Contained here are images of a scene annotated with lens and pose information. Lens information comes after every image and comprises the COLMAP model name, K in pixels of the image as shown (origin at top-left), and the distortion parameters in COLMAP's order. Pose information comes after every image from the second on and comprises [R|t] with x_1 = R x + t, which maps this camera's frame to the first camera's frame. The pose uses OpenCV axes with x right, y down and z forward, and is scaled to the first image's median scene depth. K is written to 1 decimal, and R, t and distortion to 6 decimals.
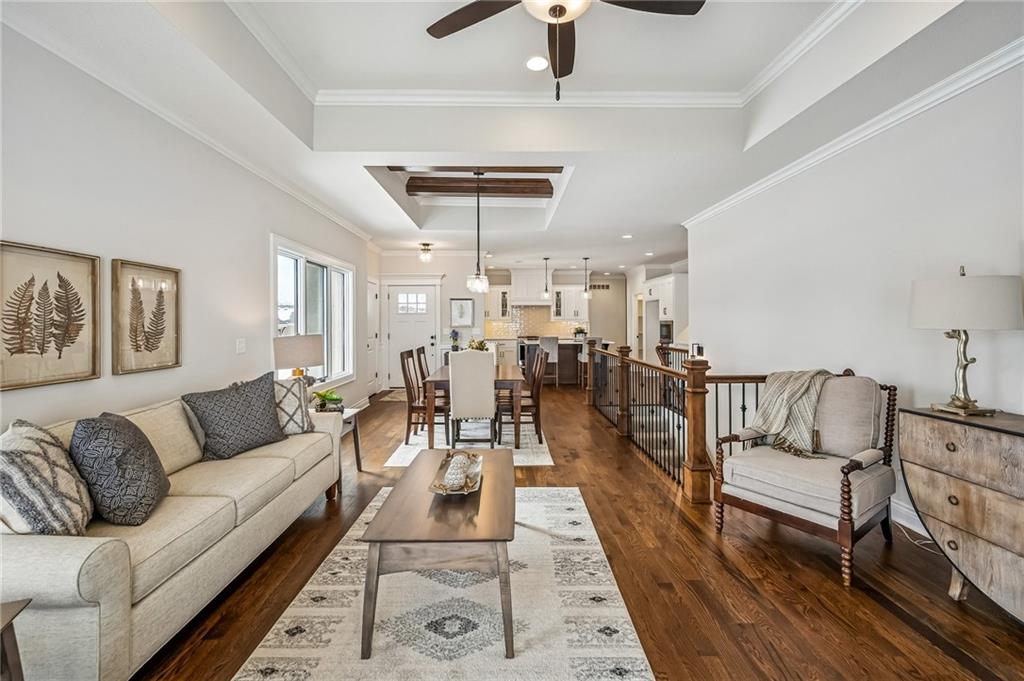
lens RADIAL K [[437.4, 0, 506.6], [0, 437.4, 324.6], [0, 0, 1]] dist [-0.000292, 0.000131]
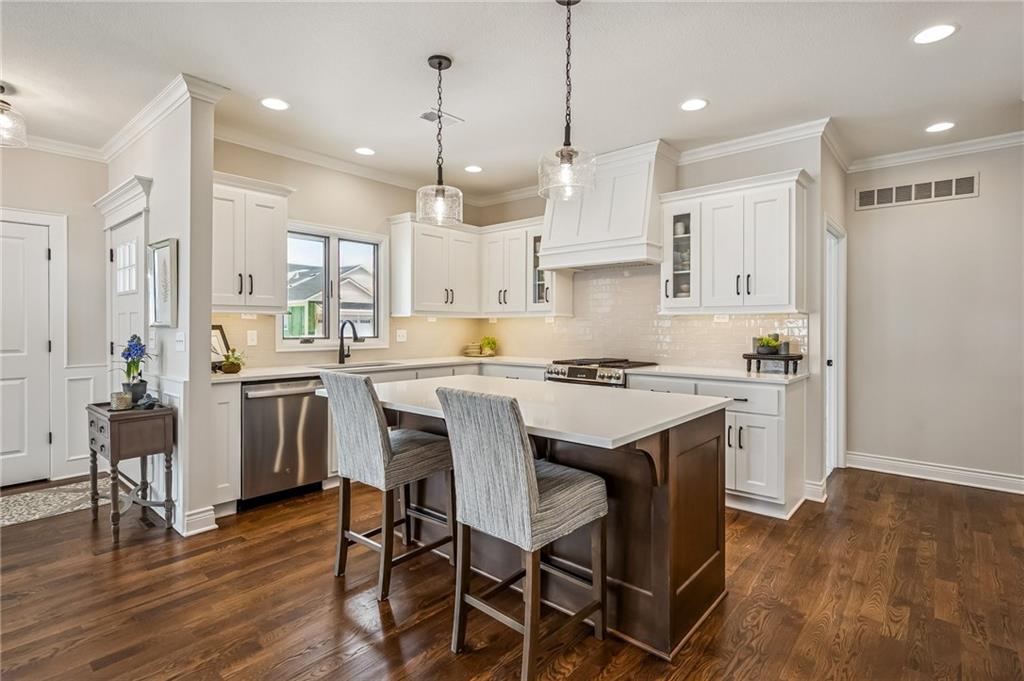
lens RADIAL K [[505.7, 0, 509.9], [0, 505.7, 332.7], [0, 0, 1]] dist [0.000781, -0.000586]
pose [[0.747474, 0.013896, -0.664146, 1.047816], [-0.006349, 0.999885, 0.013774, 0.006126], [0.664261, -0.006079, 0.747476, 2.663055]]
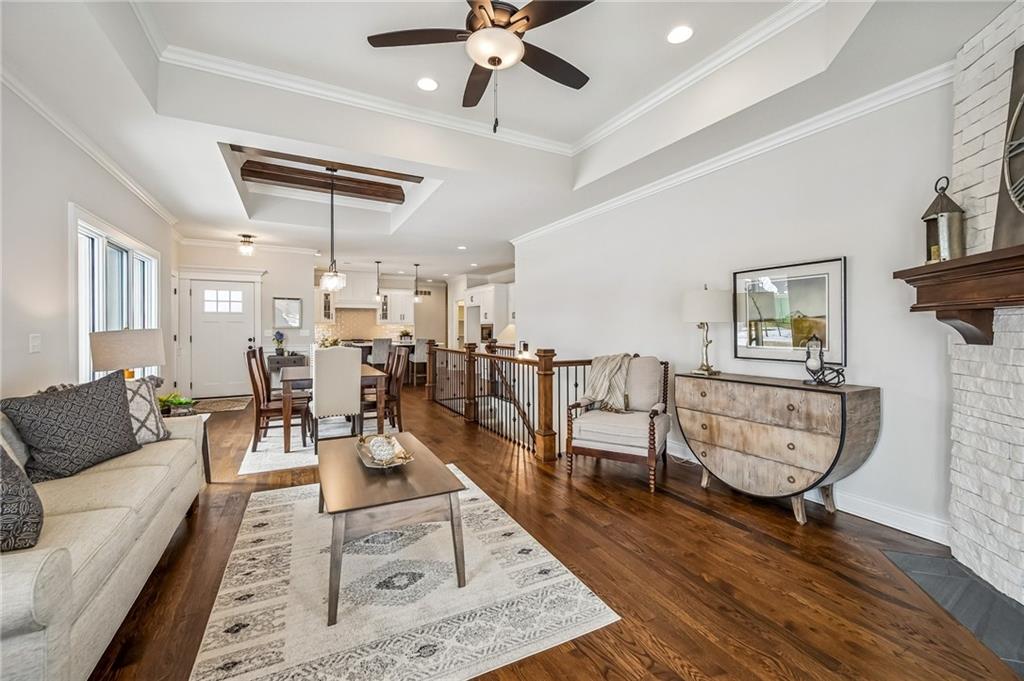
lens RADIAL K [[422.1, 0, 512.2], [0, 422.1, 332.2], [0, 0, 1]] dist [0.000871, 0.000050]
pose [[0.893031, 0.000433, 0.449995, -0.239204], [-0.001372, 0.999998, 0.001760, 0.034138], [-0.449993, -0.002190, 0.893029, -0.062283]]
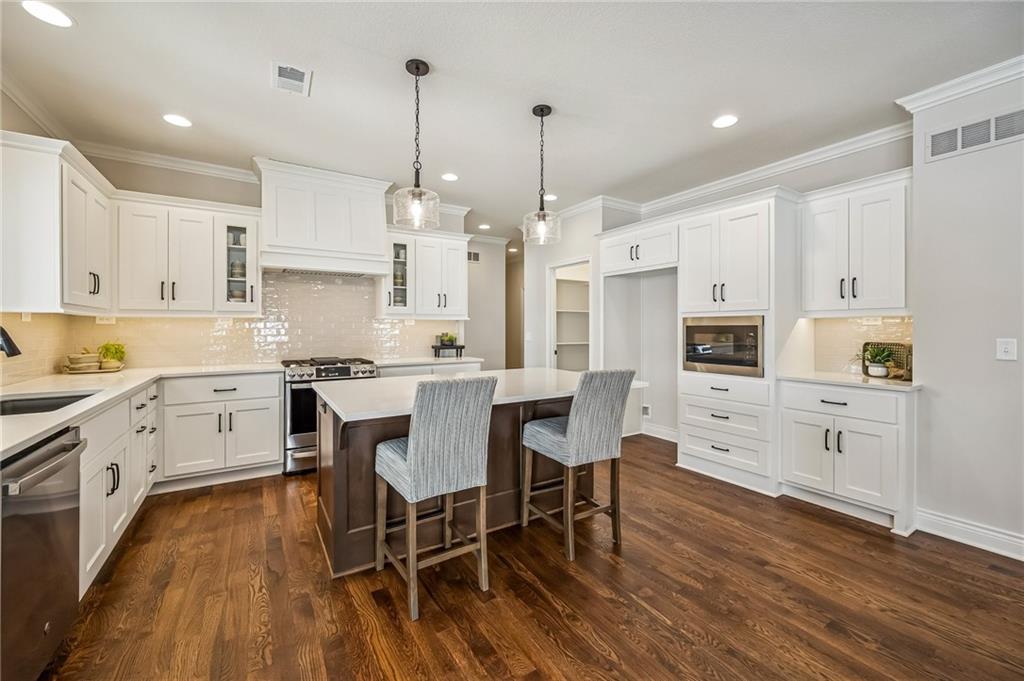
lens RADIAL K [[410.5, 0, 509.6], [0, 410.5, 329.9], [0, 0, 1]] dist [0.000441, -0.000172]
pose [[0.853762, 0.000715, 0.520662, 0.037621], [-0.000721, 1.000000, -0.000191, 0.011787], [-0.520662, -0.000212, 0.853763, 2.528647]]
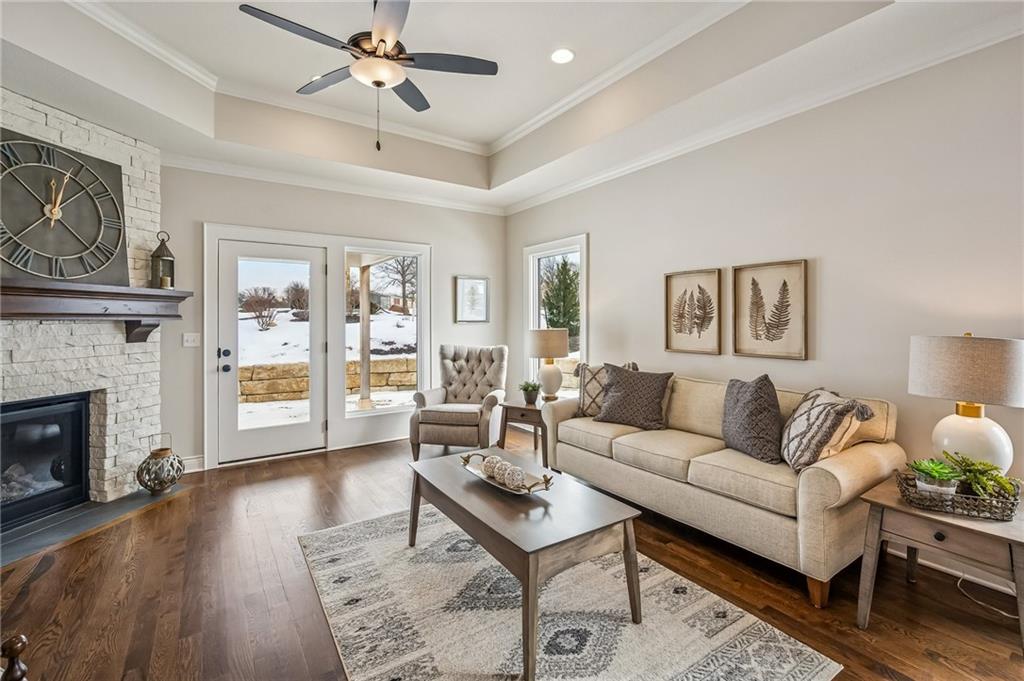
lens RADIAL K [[452.3, 0, 511.1], [0, 452.3, 318.1], [0, 0, 1]] dist [-0.000278, -0.000027]
pose [[-0.839029, 0.005316, -0.544061, 0.335328], [0.005054, 0.999985, 0.001977, -0.001938], [0.544064, -0.001091, -0.839043, 1.495354]]
